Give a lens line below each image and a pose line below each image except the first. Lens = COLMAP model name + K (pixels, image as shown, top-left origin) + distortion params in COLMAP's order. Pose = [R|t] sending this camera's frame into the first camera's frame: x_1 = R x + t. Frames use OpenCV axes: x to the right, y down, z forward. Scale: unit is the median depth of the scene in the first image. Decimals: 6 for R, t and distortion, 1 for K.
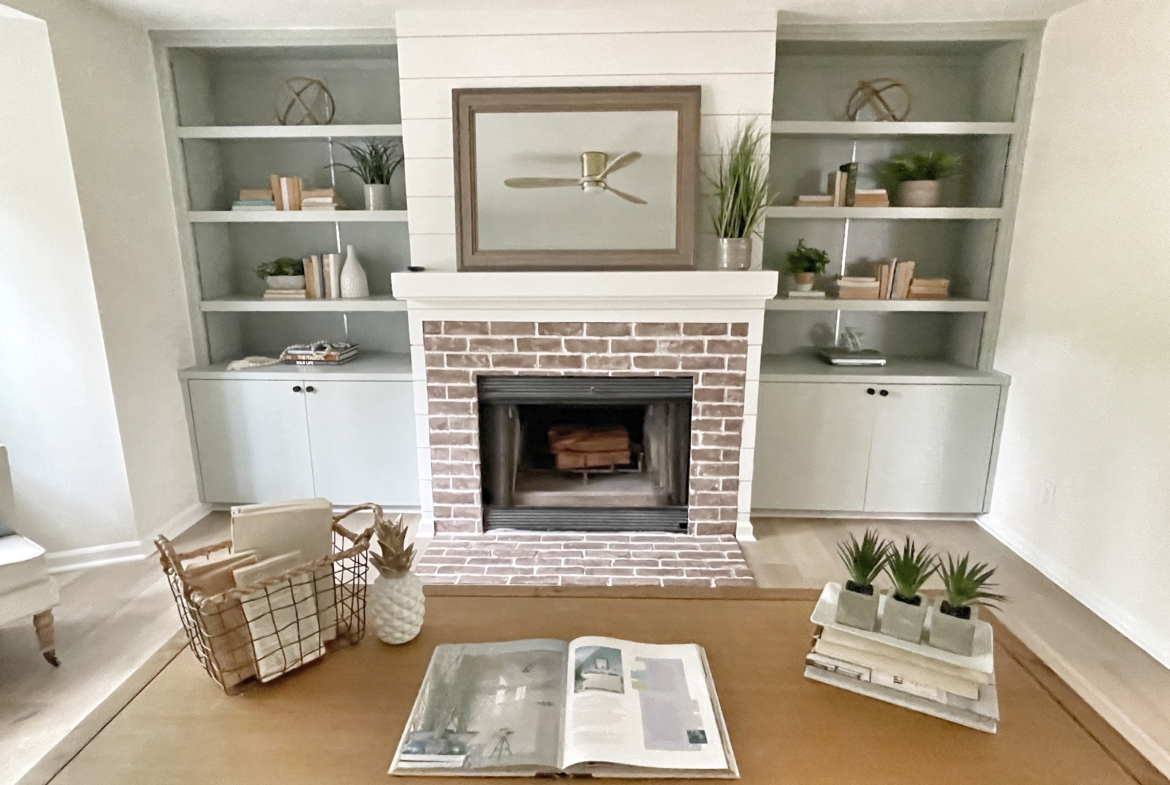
lens RADIAL K [[627.7, 0, 582.3], [0, 627.7, 391.5], [0, 0, 1]] dist [-0.008628, -0.002214]
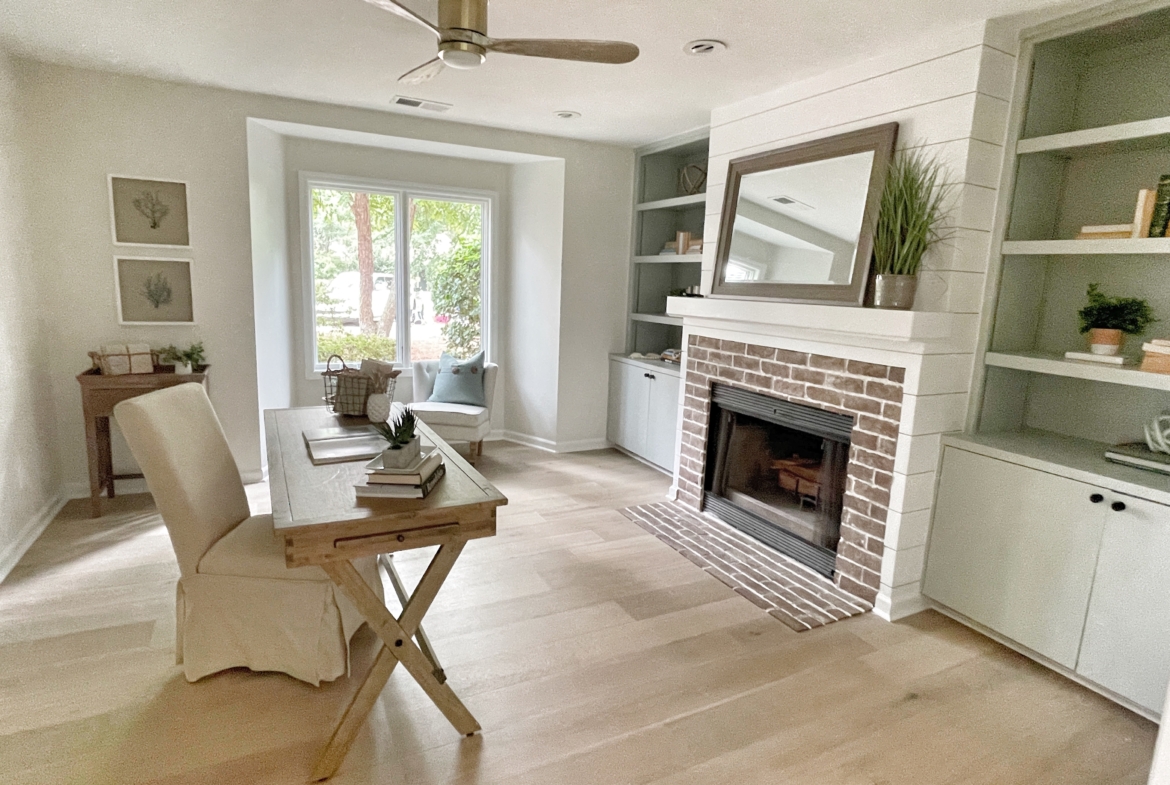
lens RADIAL K [[627.7, 0, 583.3], [0, 627.7, 390.8], [0, 0, 1]] dist [-0.008628, -0.002214]
pose [[0.479677, 0.171011, -0.860619, 0.790863], [-0.244714, 0.967980, 0.055950, -0.015045], [0.842630, 0.183767, 0.506167, 0.157027]]
